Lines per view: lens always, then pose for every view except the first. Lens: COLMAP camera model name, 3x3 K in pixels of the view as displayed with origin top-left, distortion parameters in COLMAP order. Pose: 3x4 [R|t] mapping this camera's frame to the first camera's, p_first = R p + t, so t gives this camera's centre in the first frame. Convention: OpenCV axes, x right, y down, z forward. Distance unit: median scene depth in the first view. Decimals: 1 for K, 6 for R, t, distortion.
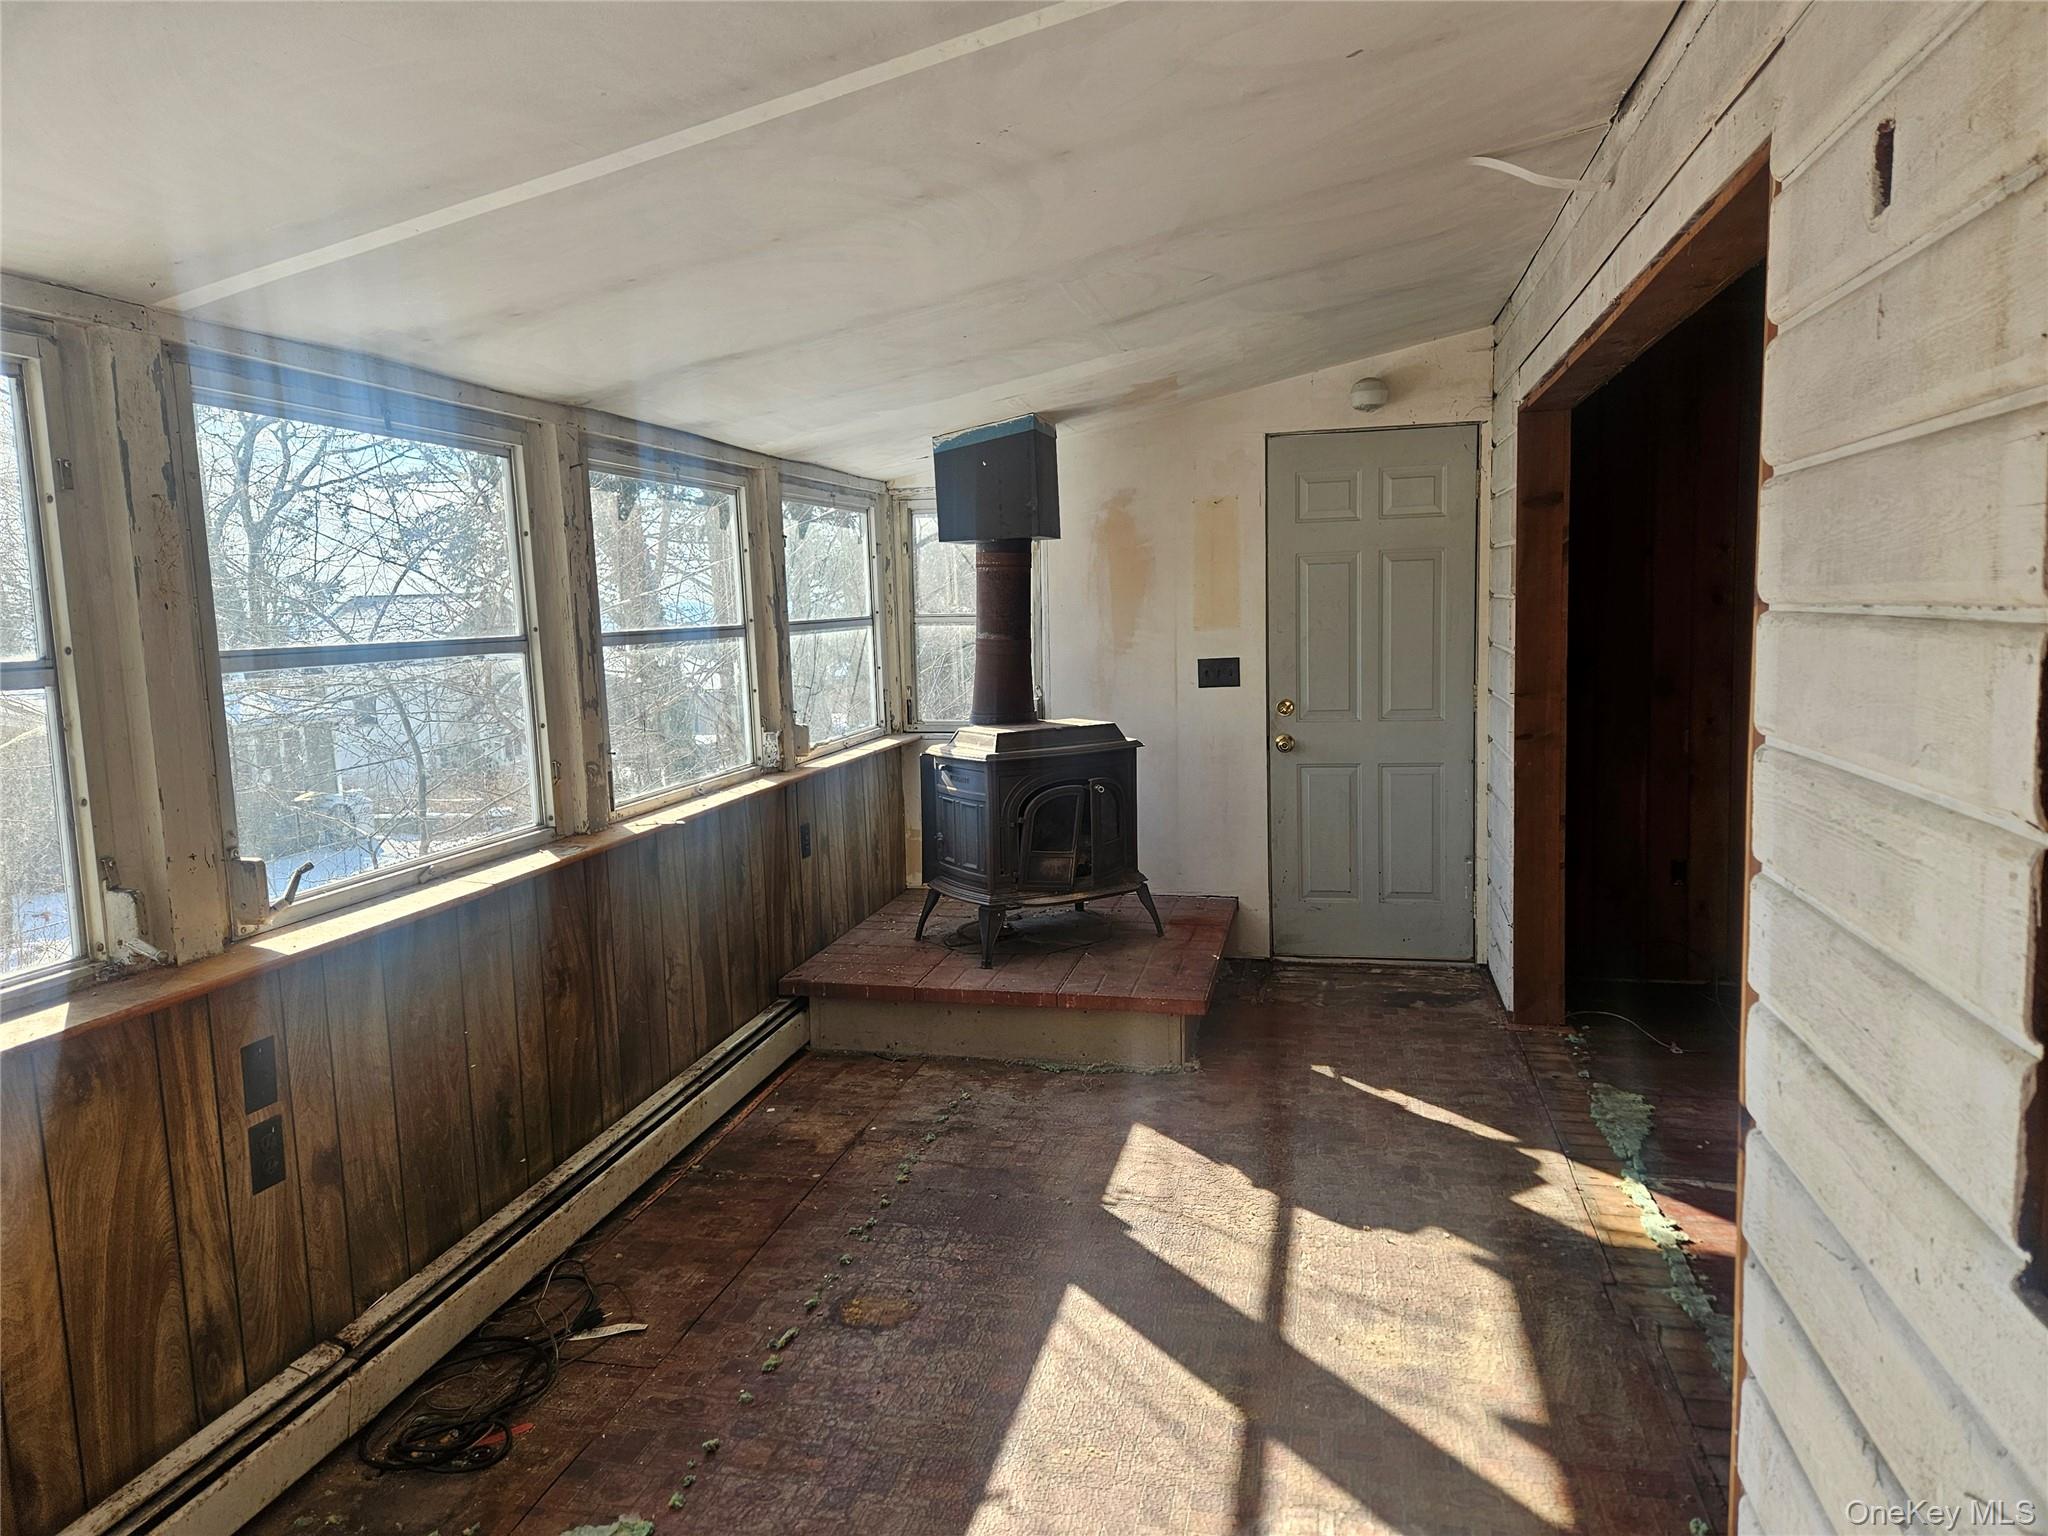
lens RADIAL K [[1354.9, 0, 1032.5], [0, 1354.9, 751.6], [0, 0, 1]] dist [0.077504, -0.065319]
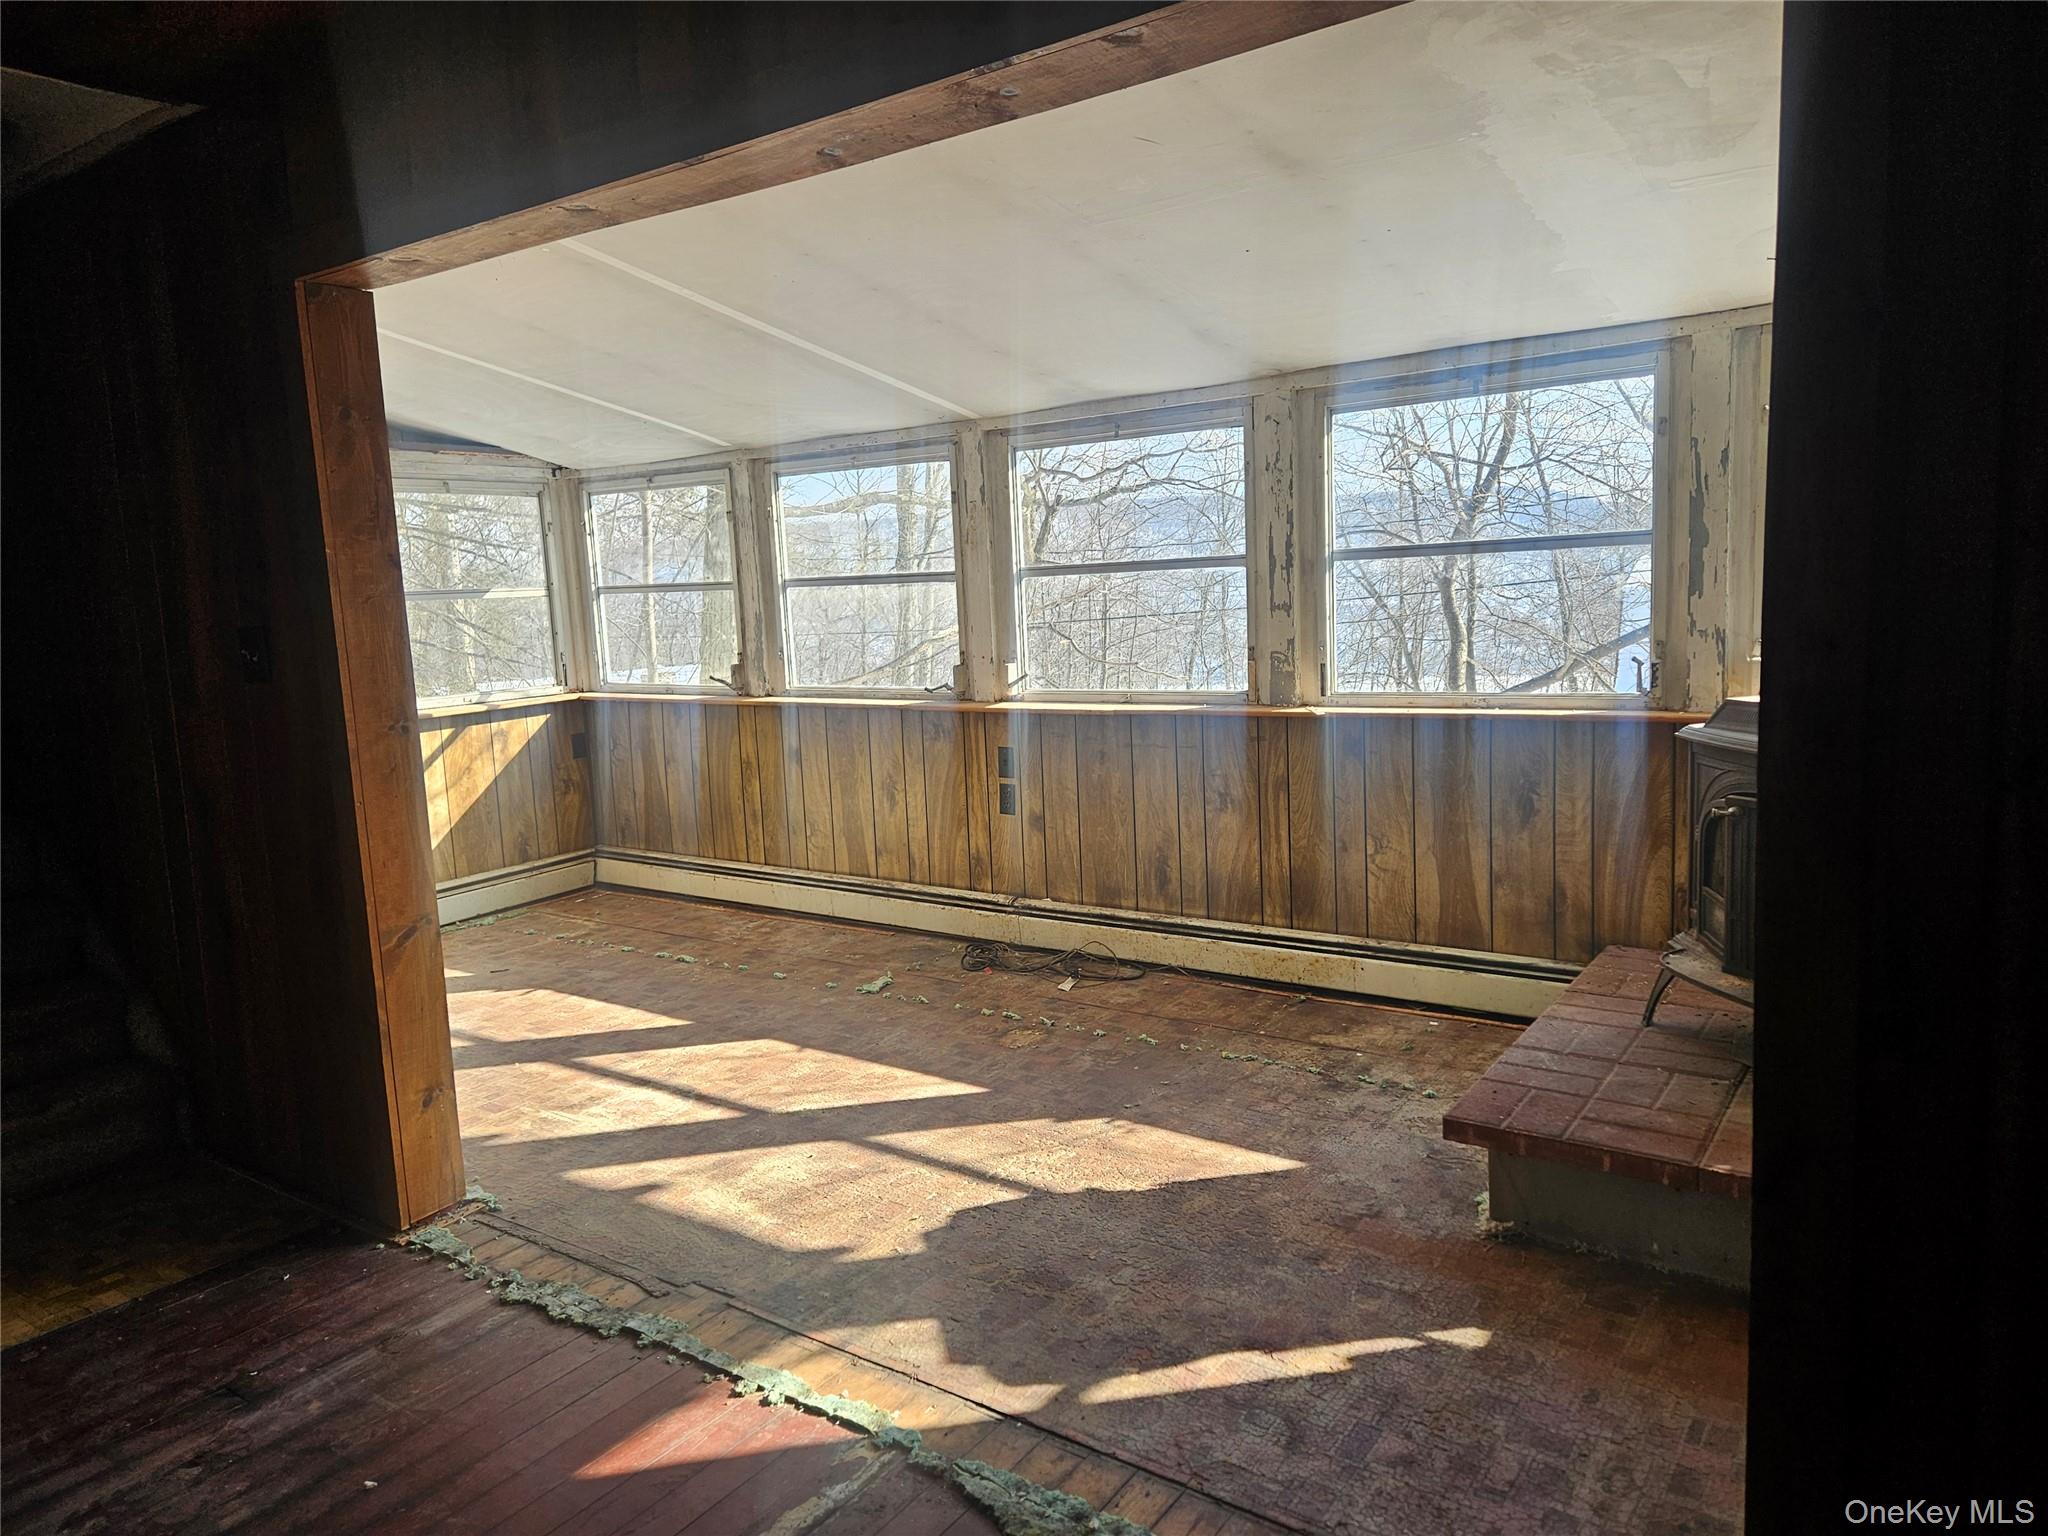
lens RADIAL K [[1354.9, 0, 1032.5], [0, 1354.9, 751.6], [0, 0, 1]] dist [0.077504, -0.065319]
pose [[-0.378610, 0.161740, -0.911315, 0.916699], [-0.045130, 0.980216, 0.192718, -0.131858], [0.924456, 0.114093, -0.363820, 1.209945]]
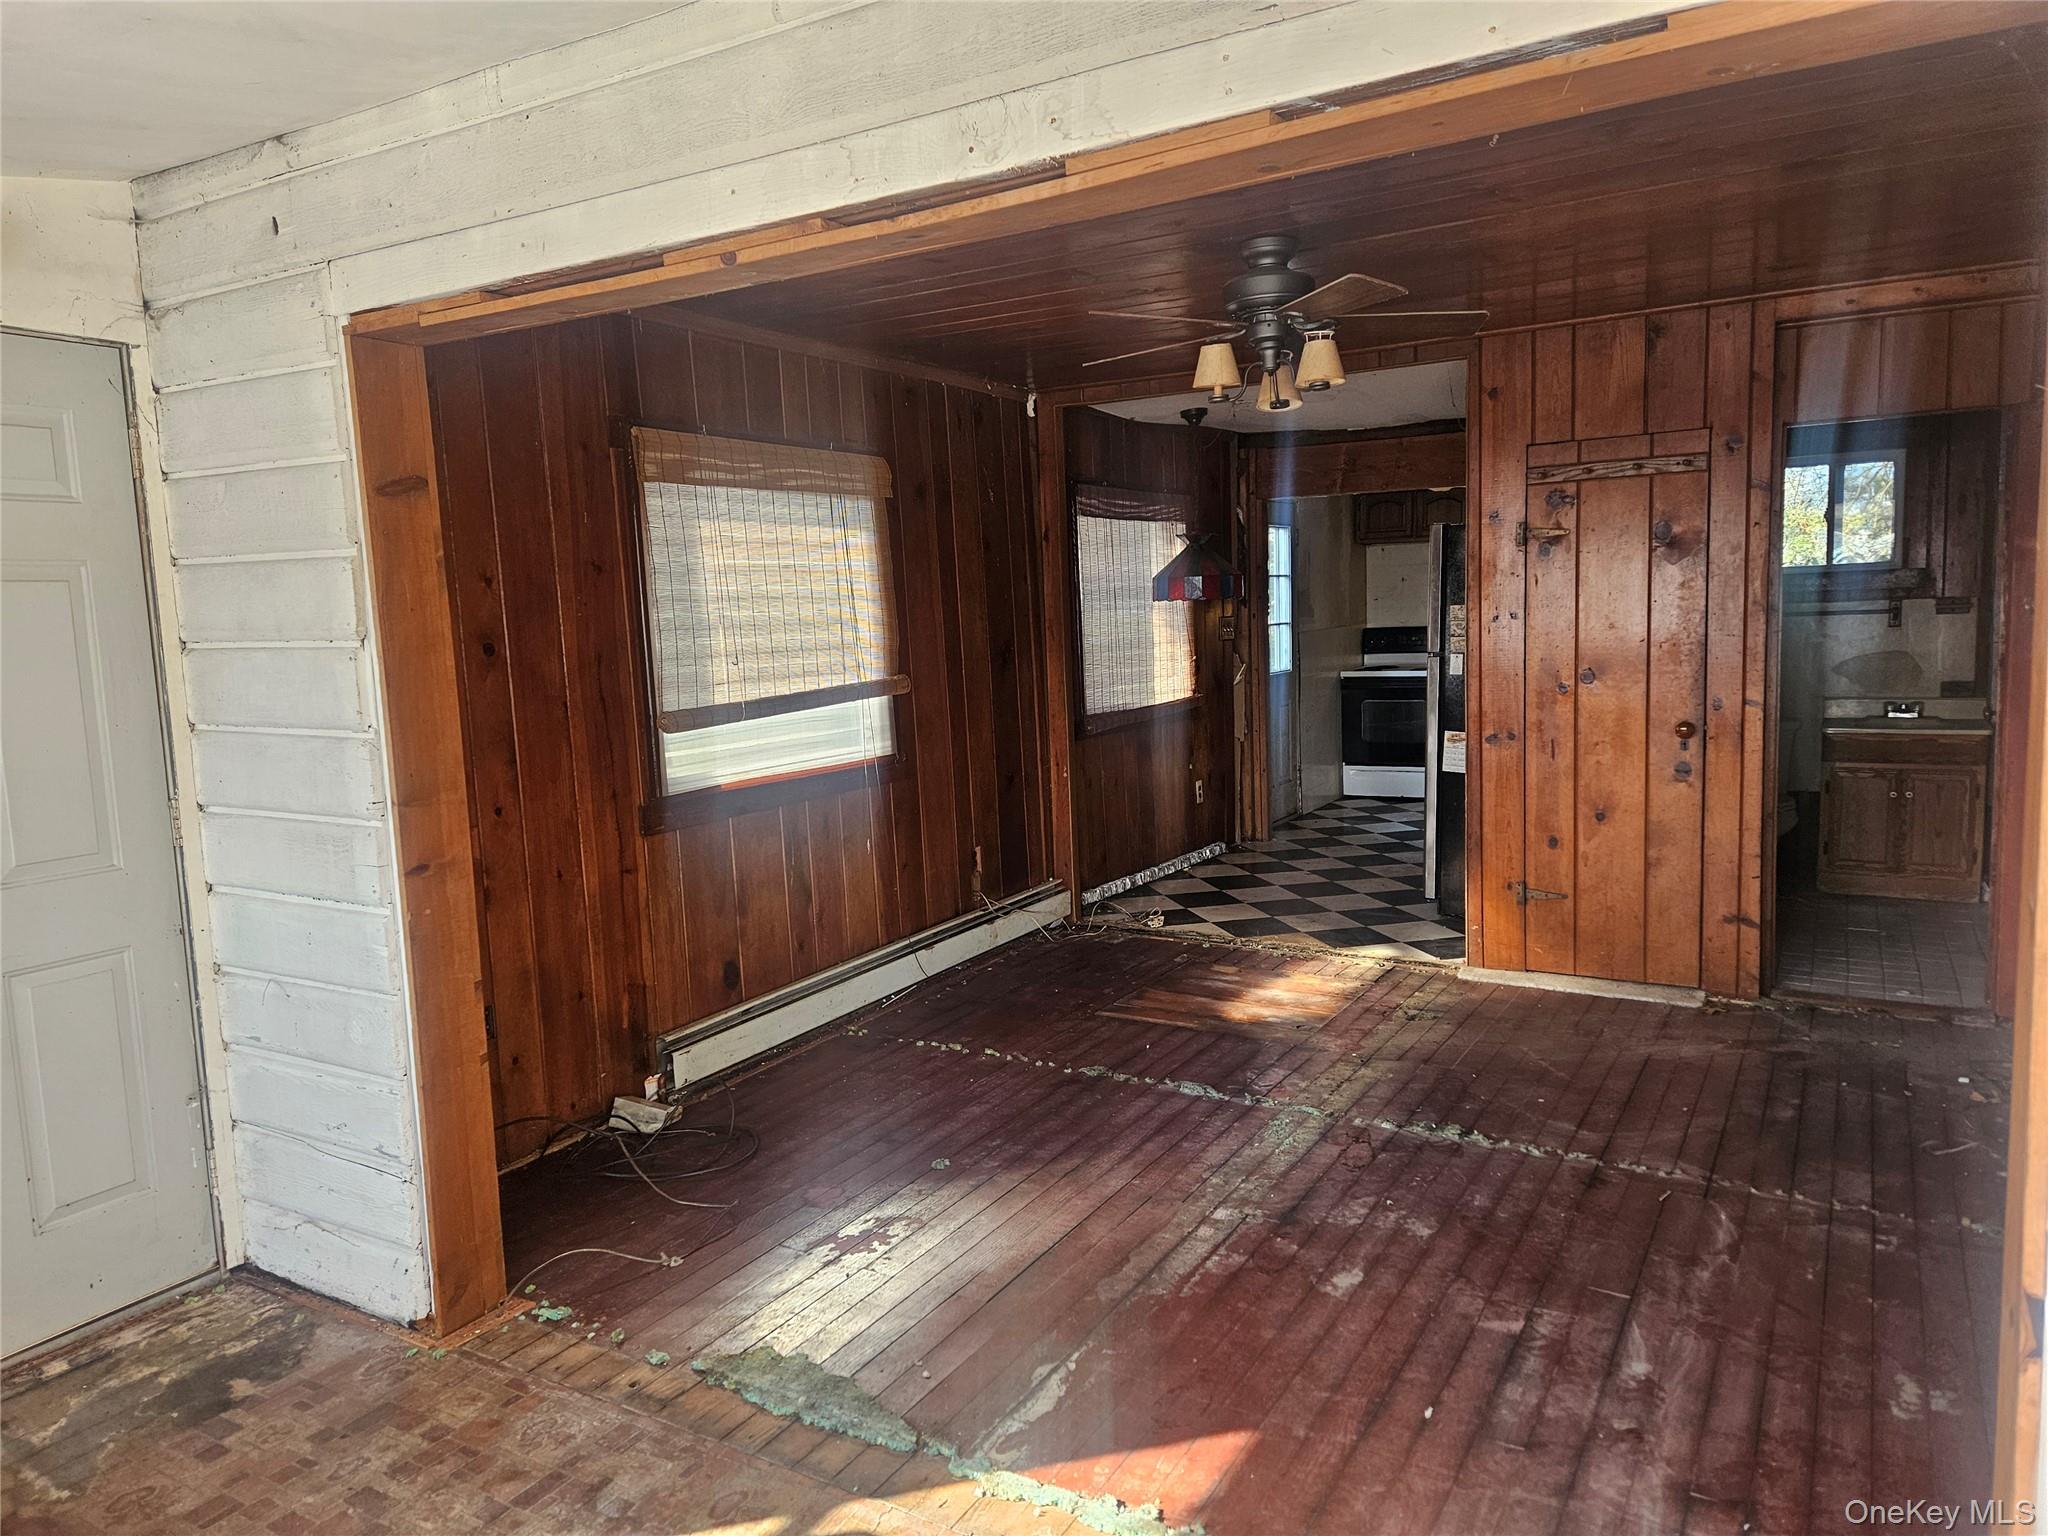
lens RADIAL K [[1354.9, 0, 1032.5], [0, 1354.9, 751.6], [0, 0, 1]] dist [0.077504, -0.065319]
pose [[0.307059, -0.081928, 0.948158, -0.171402], [0.129369, 0.990633, 0.043703, -0.069407], [-0.942857, 0.109243, 0.314781, 0.686875]]
